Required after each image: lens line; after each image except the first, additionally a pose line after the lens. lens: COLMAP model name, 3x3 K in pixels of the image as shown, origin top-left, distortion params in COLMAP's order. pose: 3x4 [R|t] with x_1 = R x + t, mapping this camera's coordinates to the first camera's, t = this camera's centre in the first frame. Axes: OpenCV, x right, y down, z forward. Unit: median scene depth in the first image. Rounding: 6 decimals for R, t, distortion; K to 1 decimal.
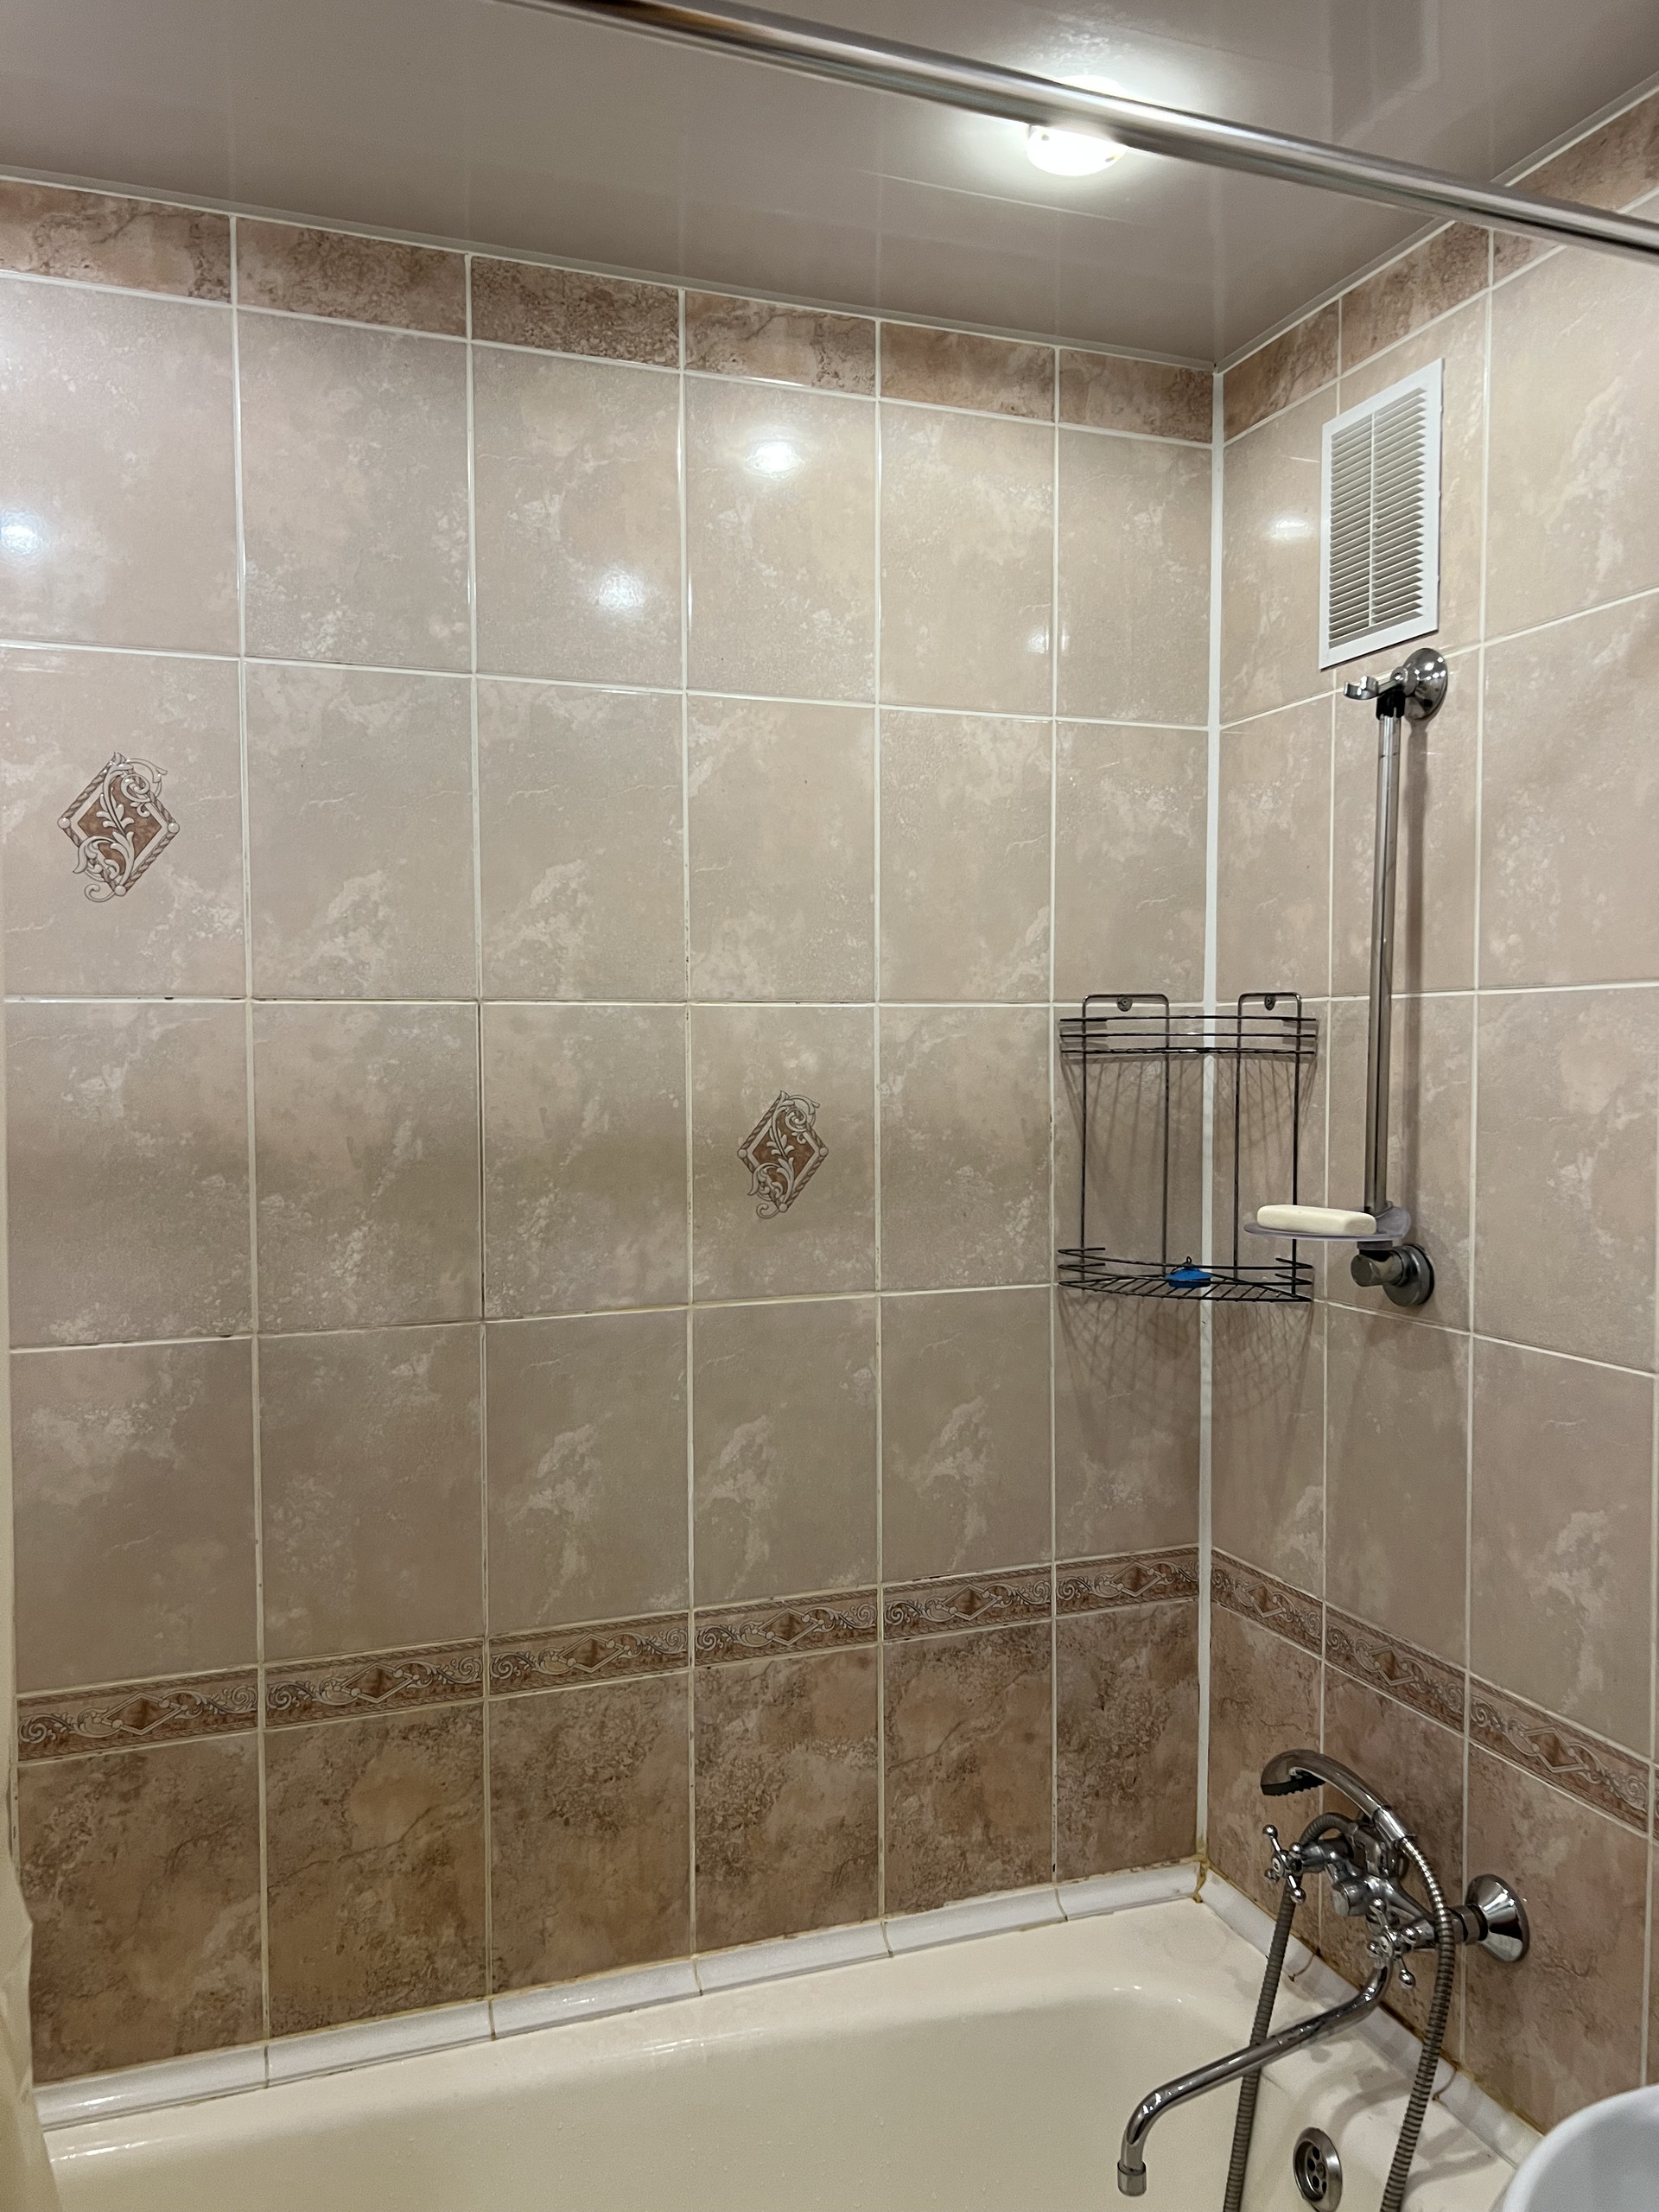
lens RADIAL K [[1680.1, 0, 830.4], [0, 1680.1, 1106.1], [0, 0, 1]] dist [0.057983, -0.061270]
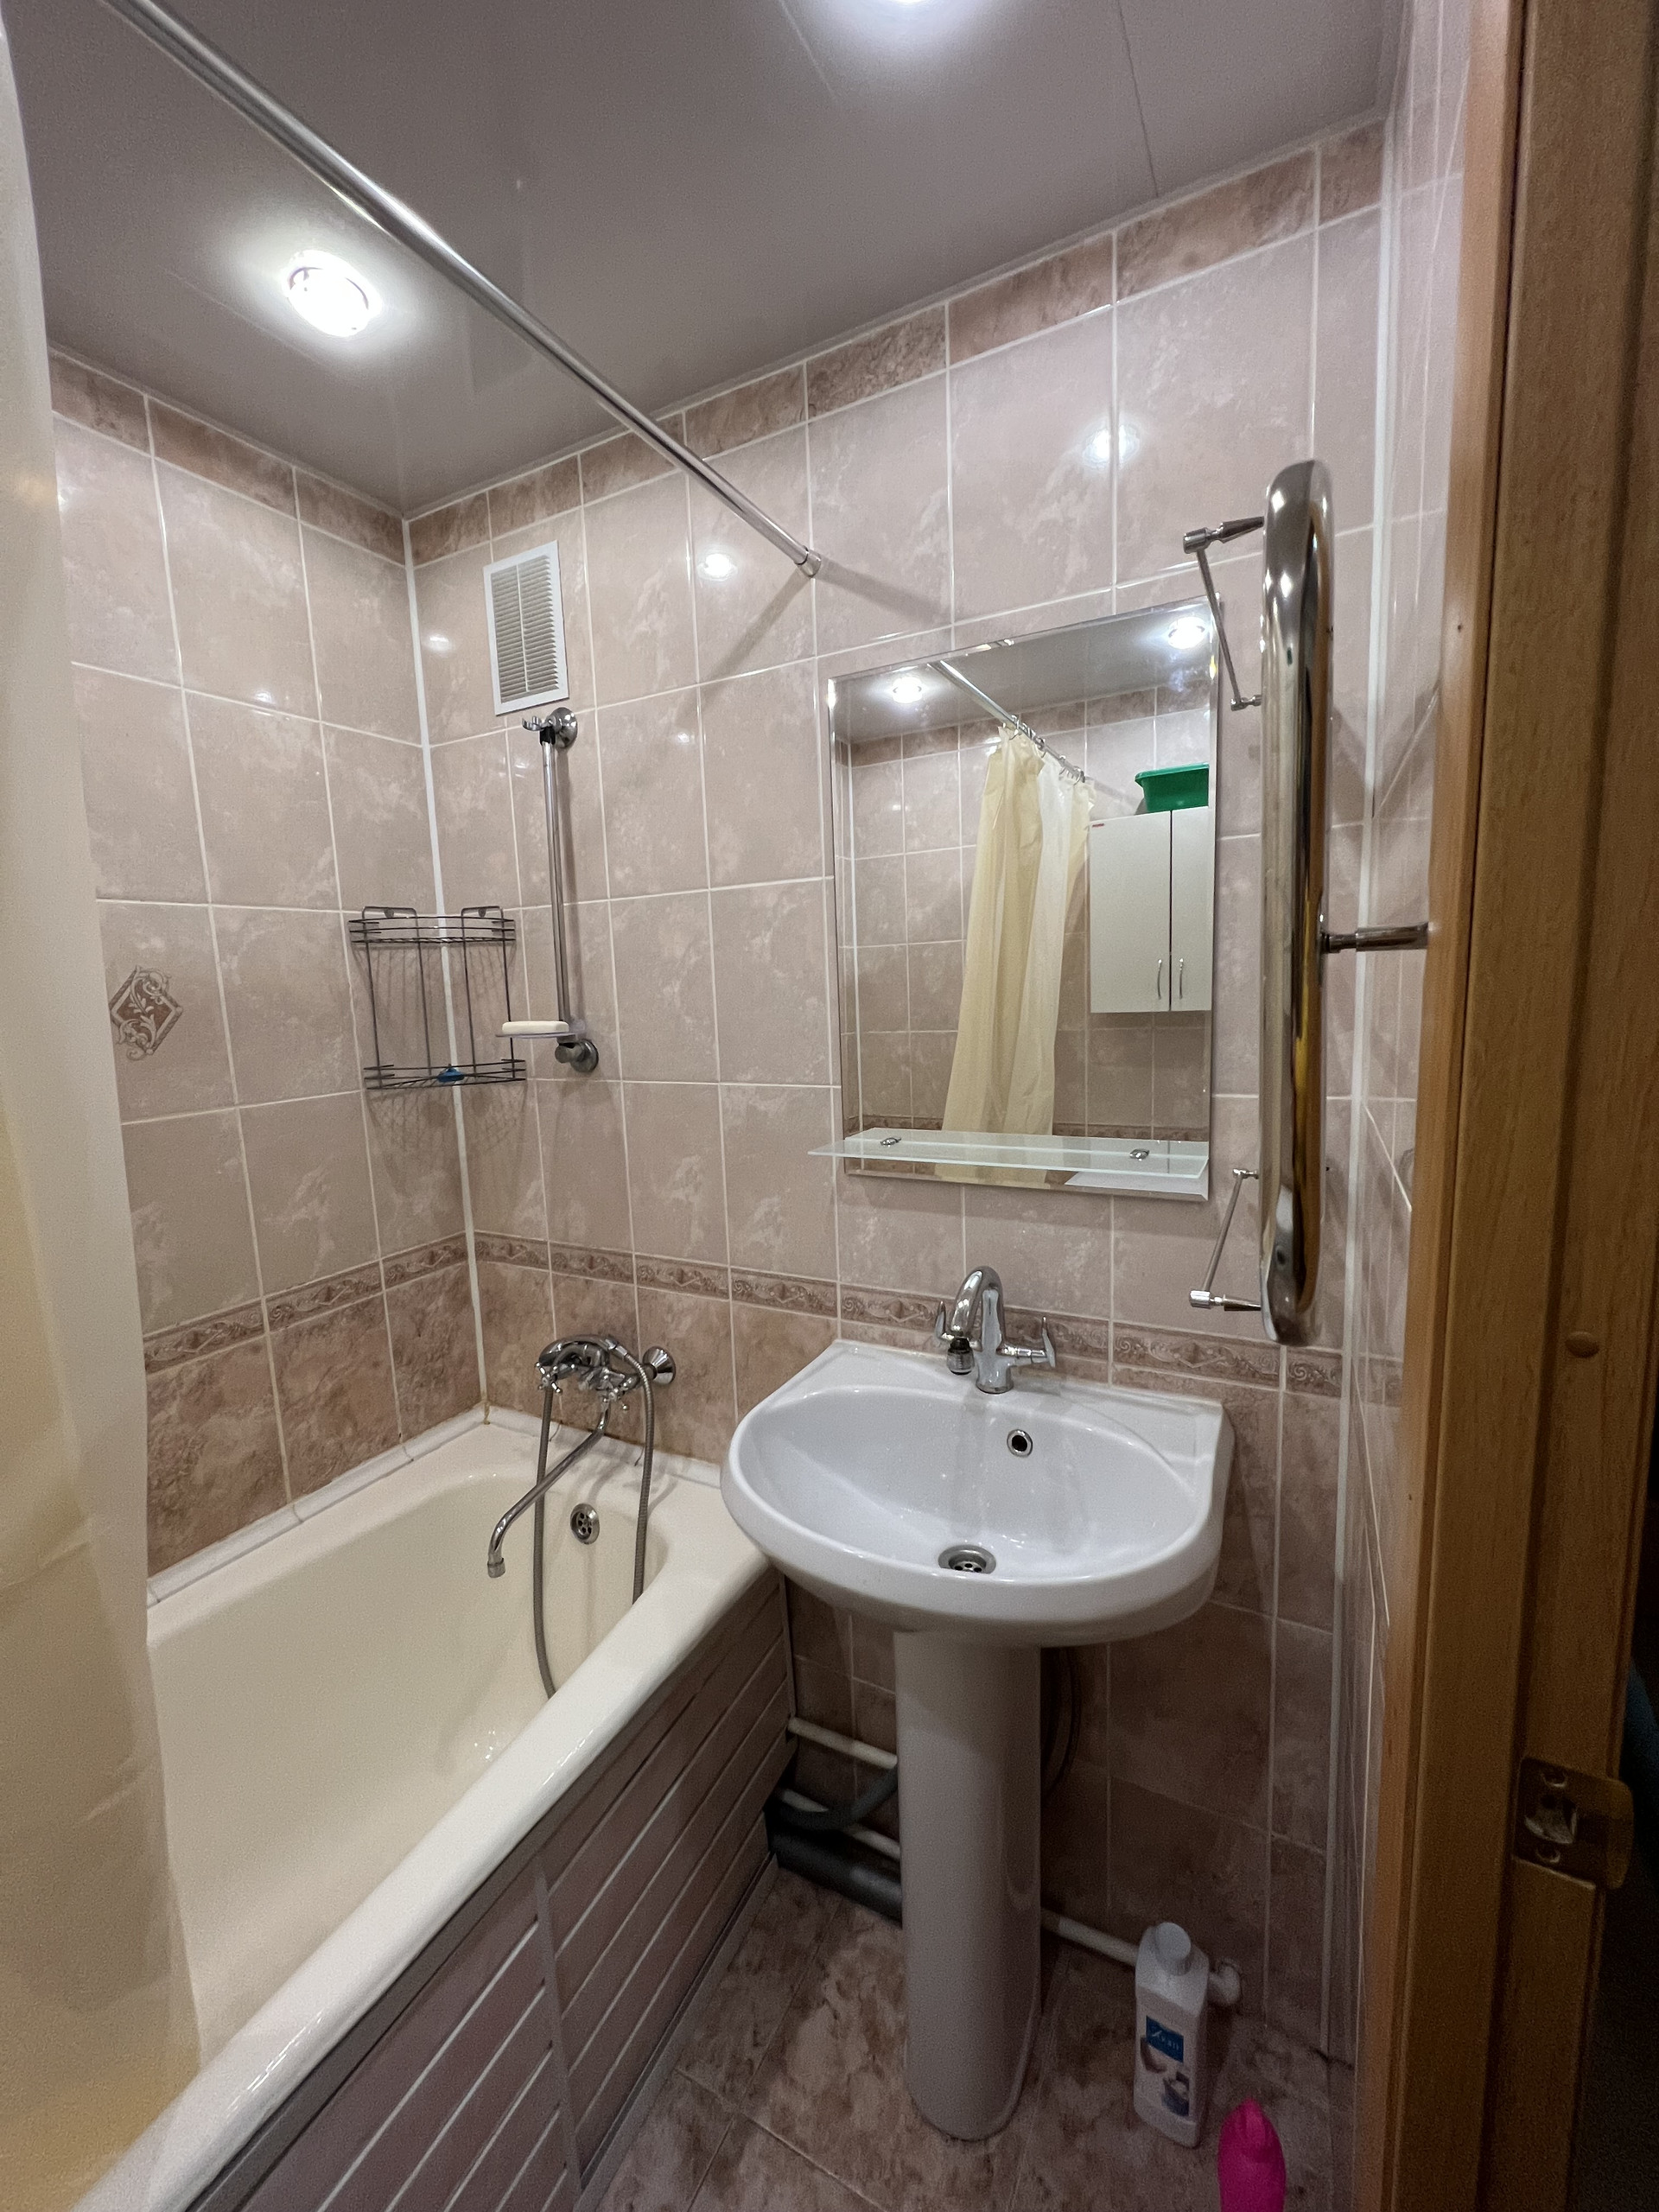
lens RADIAL K [[888.3, 0, 842.5], [0, 888.3, 1093.5], [0, 0, 1]] dist [0.000361, 0.000298]
pose [[0.747367, -0.112970, 0.654736, -0.083596], [0.059354, 0.992851, 0.103559, 0.052361], [-0.661755, -0.038535, 0.748730, 0.070950]]
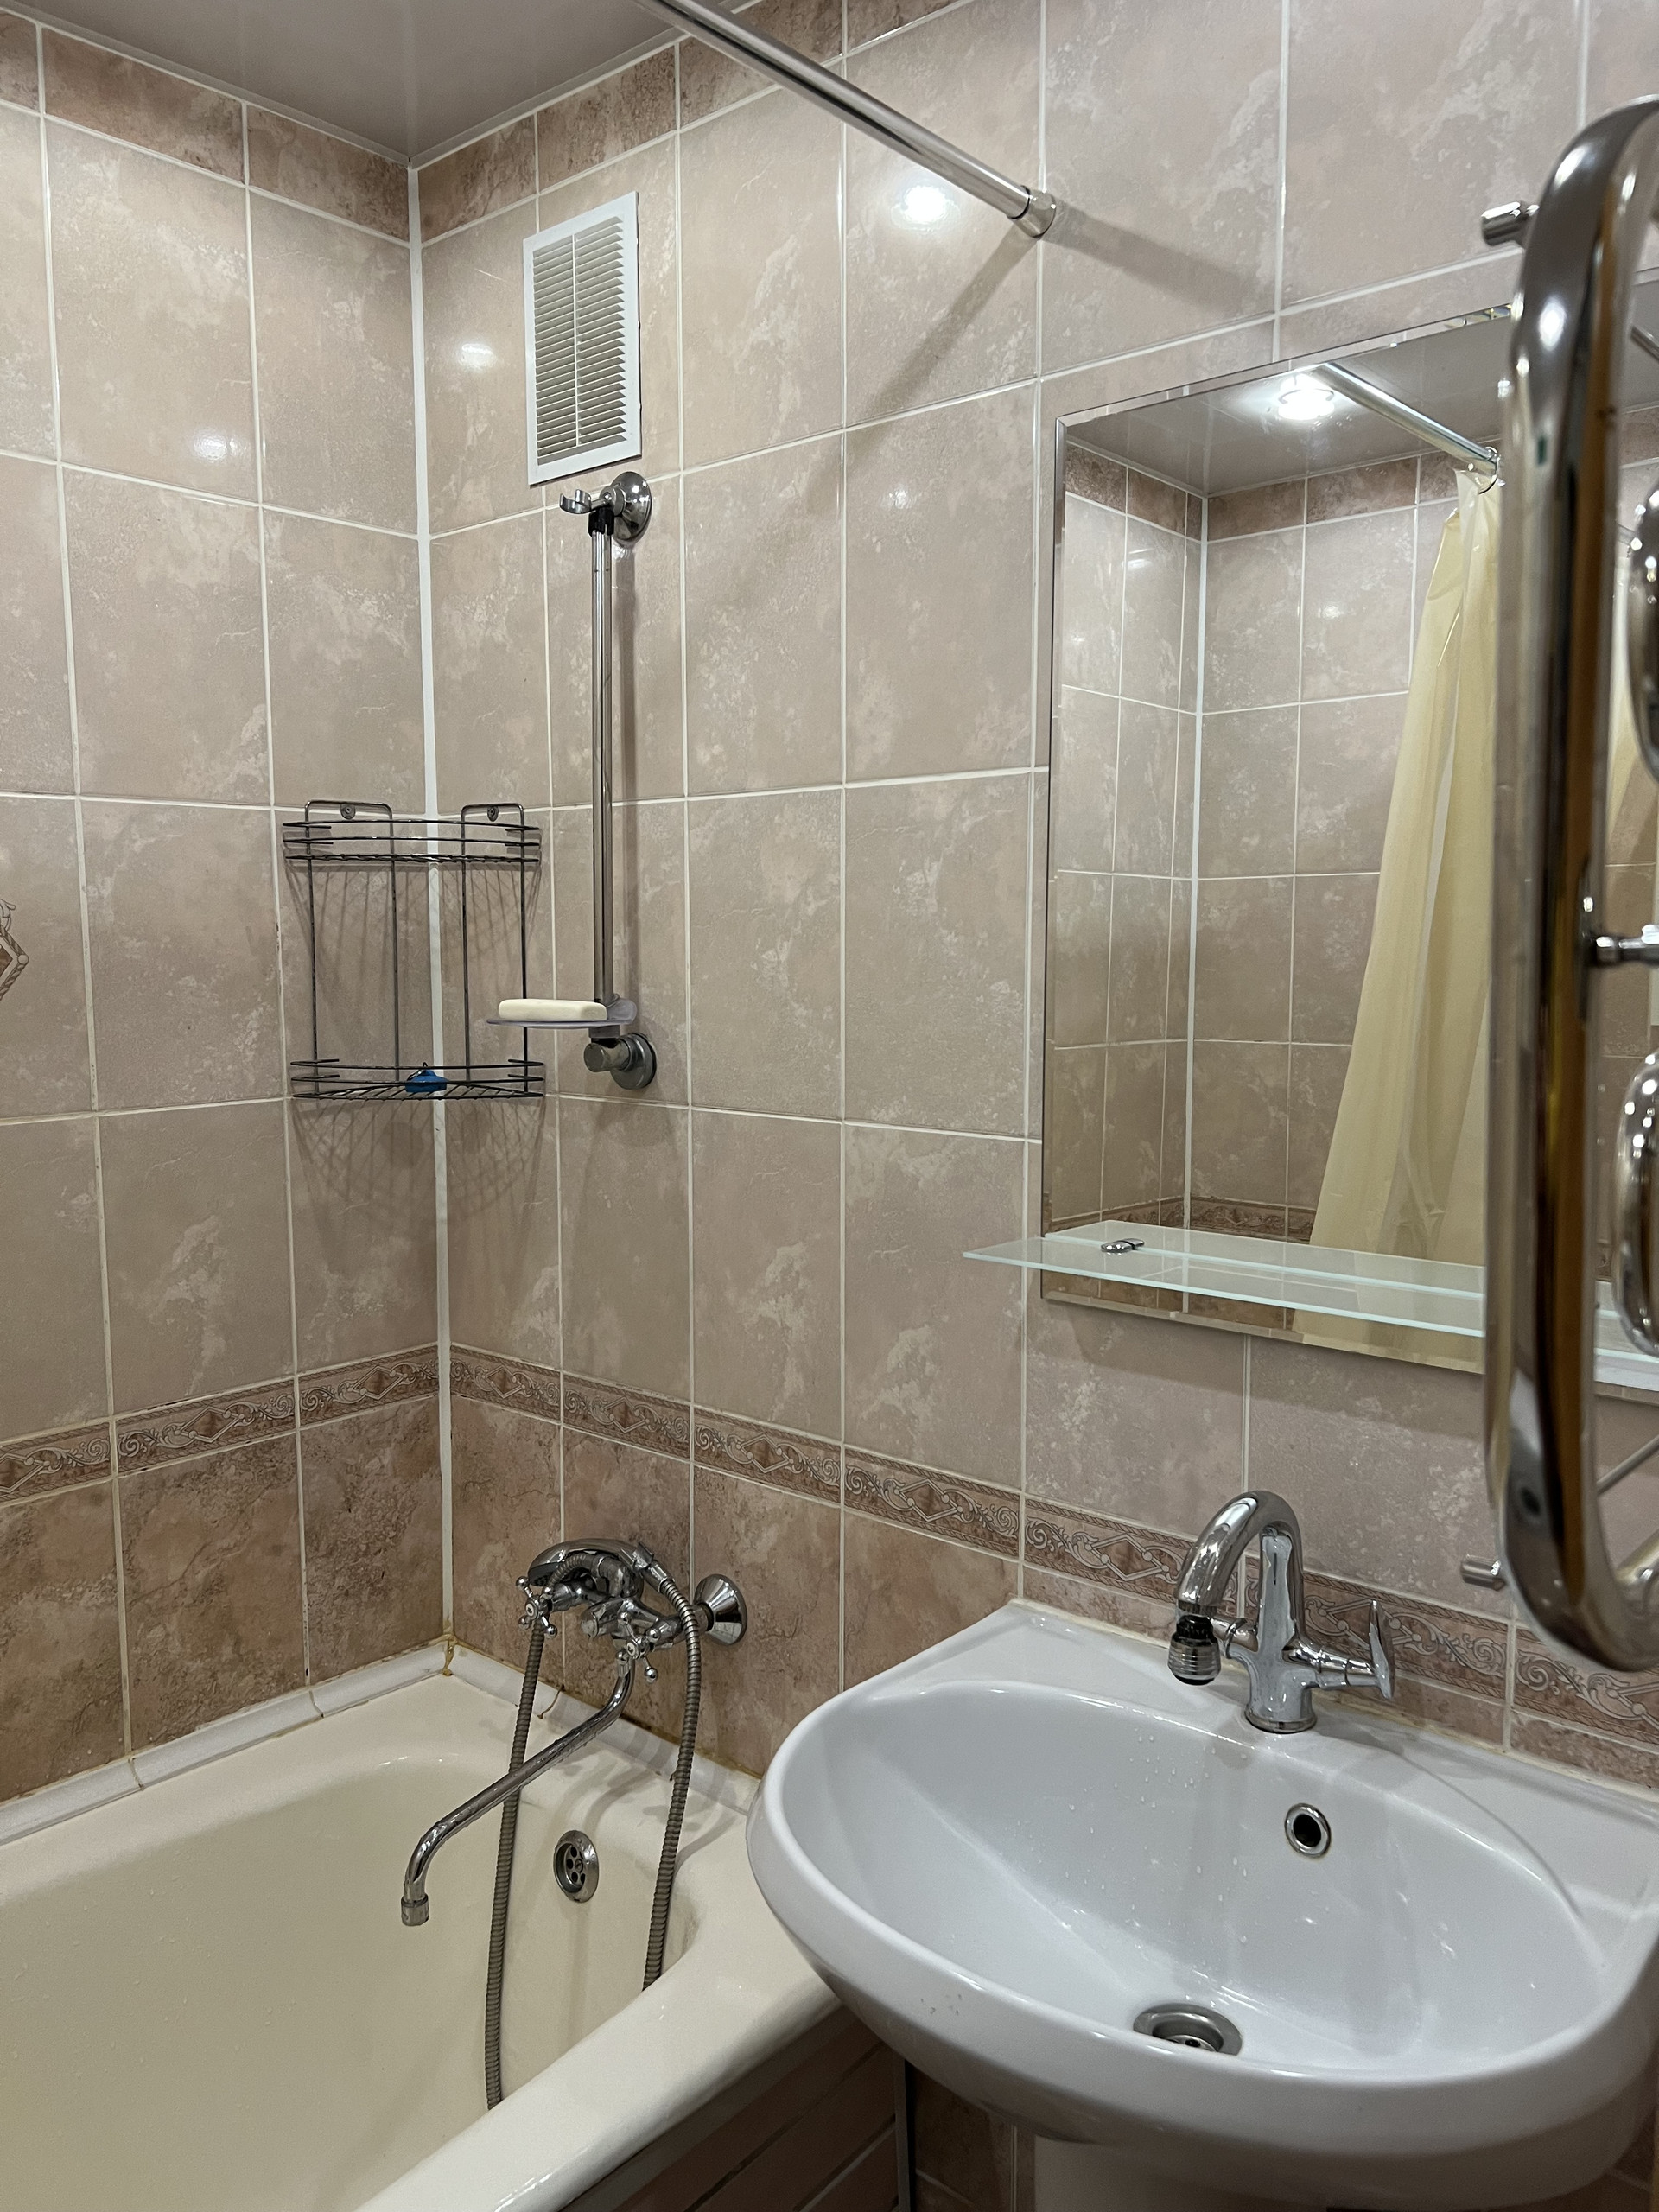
lens RADIAL K [[1680.1, 0, 830.4], [0, 1680.1, 1106.1], [0, 0, 1]] dist [0.057983, -0.061270]
pose [[0.883405, -0.050960, 0.465831, -0.049786], [0.018289, 0.997061, 0.074390, 0.046298], [-0.468253, -0.057197, 0.881741, -0.020389]]
